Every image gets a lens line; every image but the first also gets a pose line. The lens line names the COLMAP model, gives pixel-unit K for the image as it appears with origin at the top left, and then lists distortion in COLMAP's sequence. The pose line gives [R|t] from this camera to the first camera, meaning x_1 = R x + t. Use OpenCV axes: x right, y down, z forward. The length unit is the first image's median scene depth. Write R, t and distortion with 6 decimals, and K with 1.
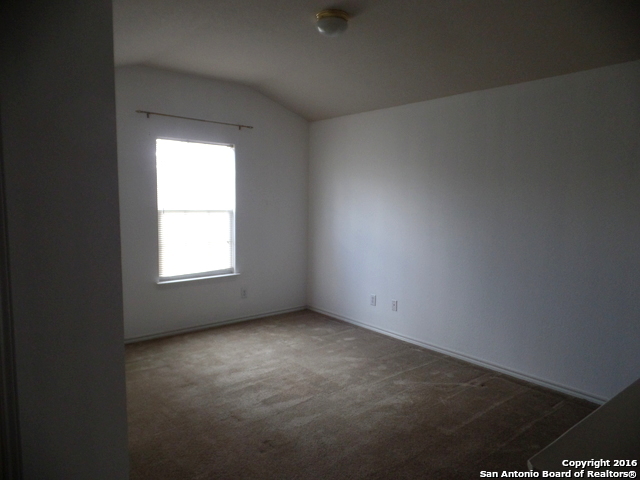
lens RADIAL K [[443.5, 0, 321.1], [0, 443.5, 240.7], [0, 0, 1]] dist [0.005482, 0.003222]
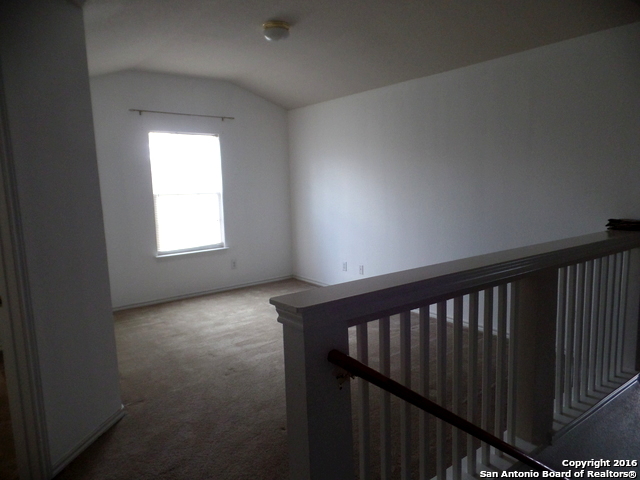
lens RADIAL K [[443.5, 0, 321.1], [0, 443.5, 240.7], [0, 0, 1]] dist [0.005482, 0.003222]
pose [[0.998293, -0.035628, -0.046289, 0.140106], [0.037405, 0.998573, 0.038113, 0.028440], [0.044865, -0.039779, 0.998201, -0.172357]]
